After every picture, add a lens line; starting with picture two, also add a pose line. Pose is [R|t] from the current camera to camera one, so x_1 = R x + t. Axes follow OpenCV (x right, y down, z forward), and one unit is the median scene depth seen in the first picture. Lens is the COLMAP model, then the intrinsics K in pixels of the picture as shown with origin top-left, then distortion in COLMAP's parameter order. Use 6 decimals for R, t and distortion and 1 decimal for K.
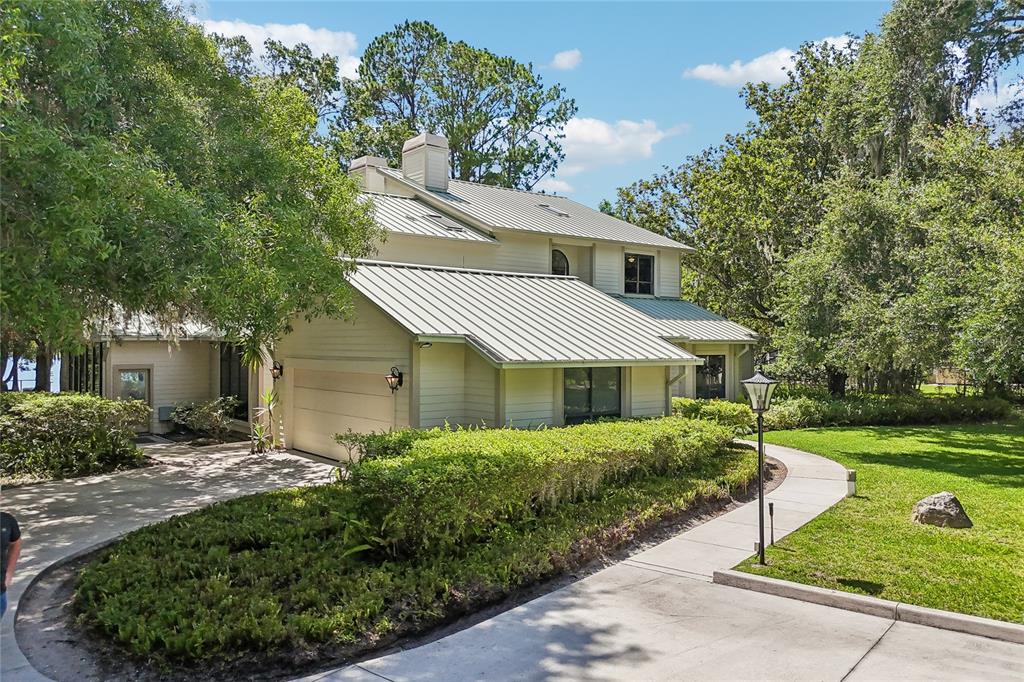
lens RADIAL K [[745.7, 0, 508.1], [0, 745.7, 373.3], [0, 0, 1]] dist [0.043531, -0.000106]
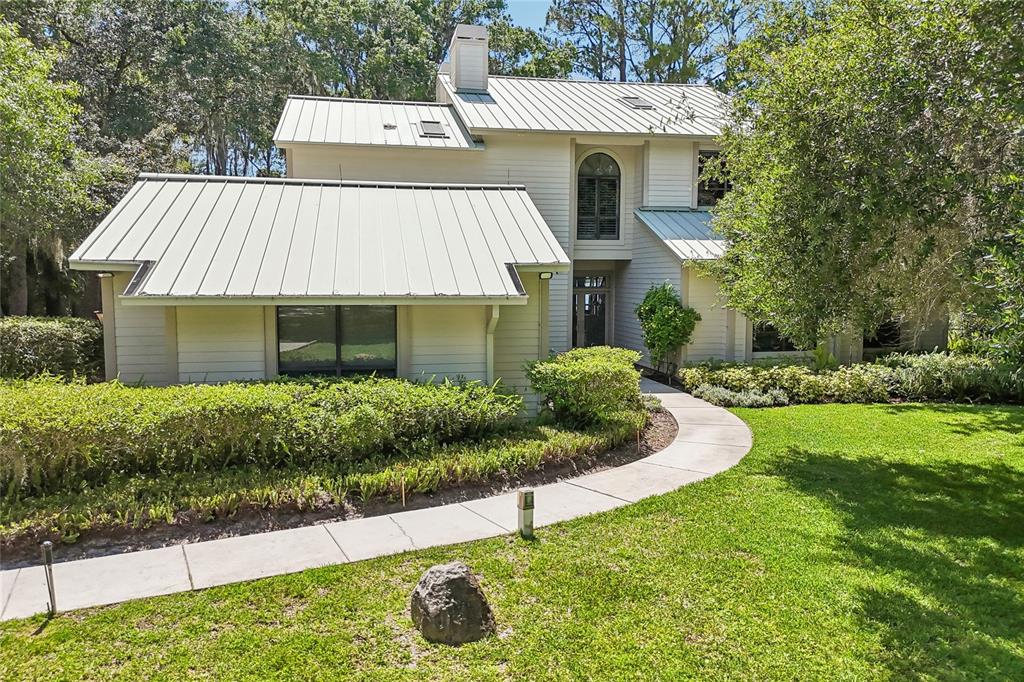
lens RADIAL K [[745.7, 0, 508.1], [0, 745.7, 373.3], [0, 0, 1]] dist [0.043531, -0.000106]
pose [[0.894511, 0.055247, -0.443620, 0.326315], [-0.015257, 0.995529, 0.093214, -0.006668], [0.446786, -0.076613, 0.891354, 0.229445]]
